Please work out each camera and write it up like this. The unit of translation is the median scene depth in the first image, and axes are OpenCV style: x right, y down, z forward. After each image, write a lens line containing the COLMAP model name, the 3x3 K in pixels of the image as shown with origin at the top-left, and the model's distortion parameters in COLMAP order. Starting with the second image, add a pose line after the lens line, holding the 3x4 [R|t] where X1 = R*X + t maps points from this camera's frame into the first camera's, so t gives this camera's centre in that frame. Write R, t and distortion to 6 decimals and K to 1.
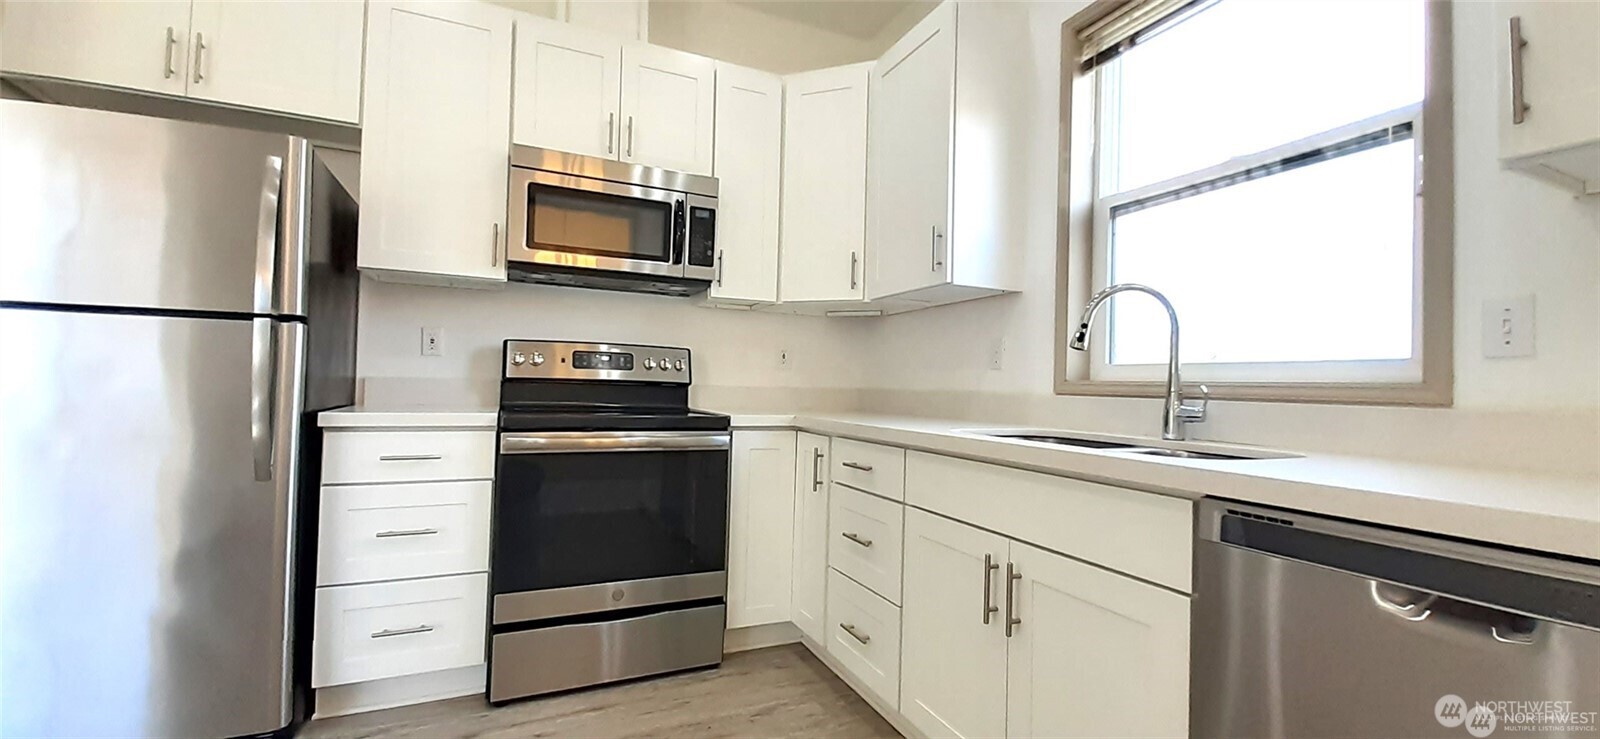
lens RADIAL K [[628.6, 0, 800.0], [0, 628.6, 369.5], [0, 0, 1]] dist [0.024431, -0.018382]
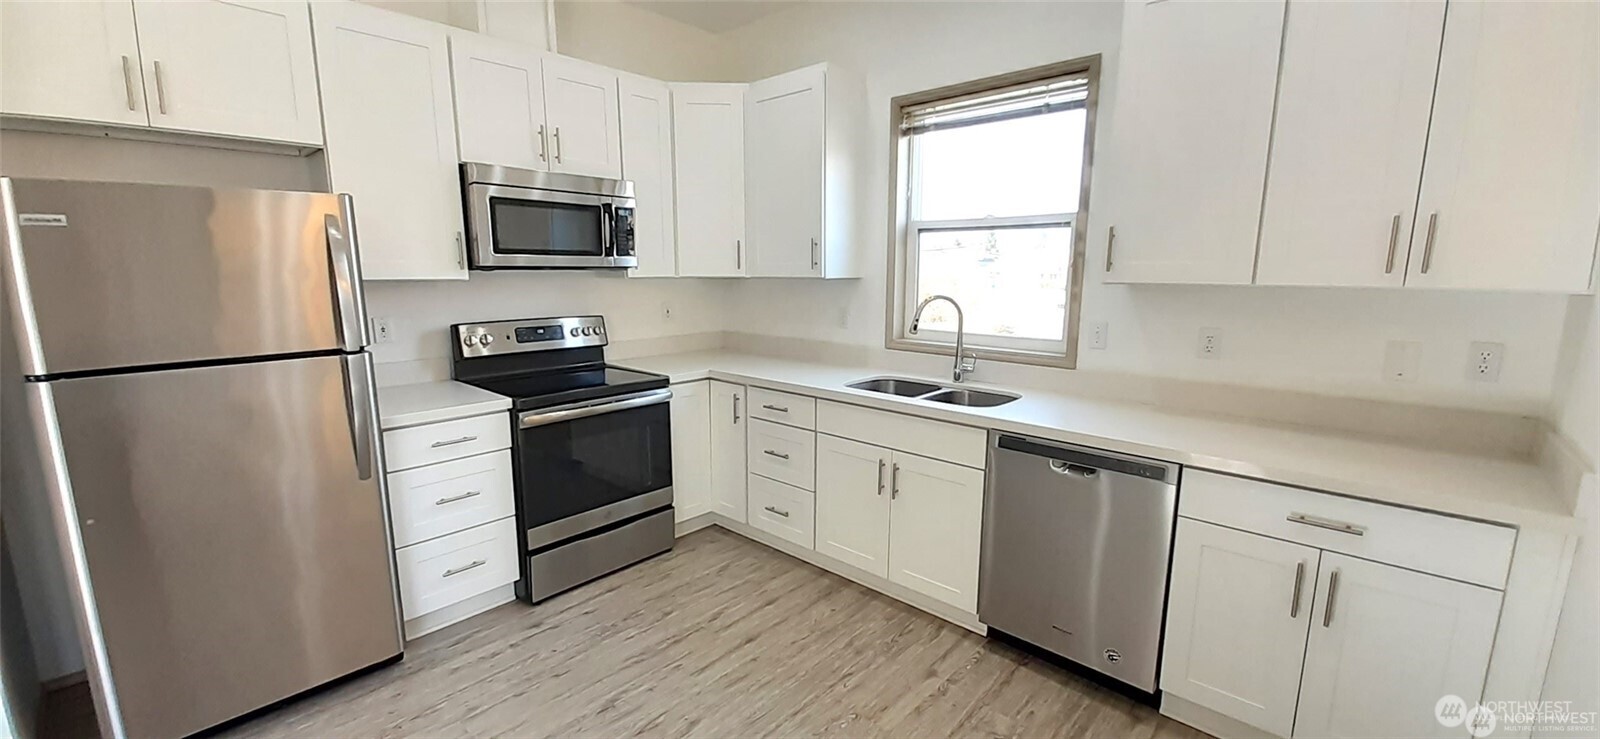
lens RADIAL K [[625.4, 0, 800.0], [0, 625.4, 369.5], [0, 0, 1]] dist [0.000043, 0.000030]
pose [[0.920902, -0.086779, 0.380011, -0.384154], [0.013111, 0.981248, 0.192305, -0.206841], [-0.389573, -0.172112, 0.904771, -0.336554]]
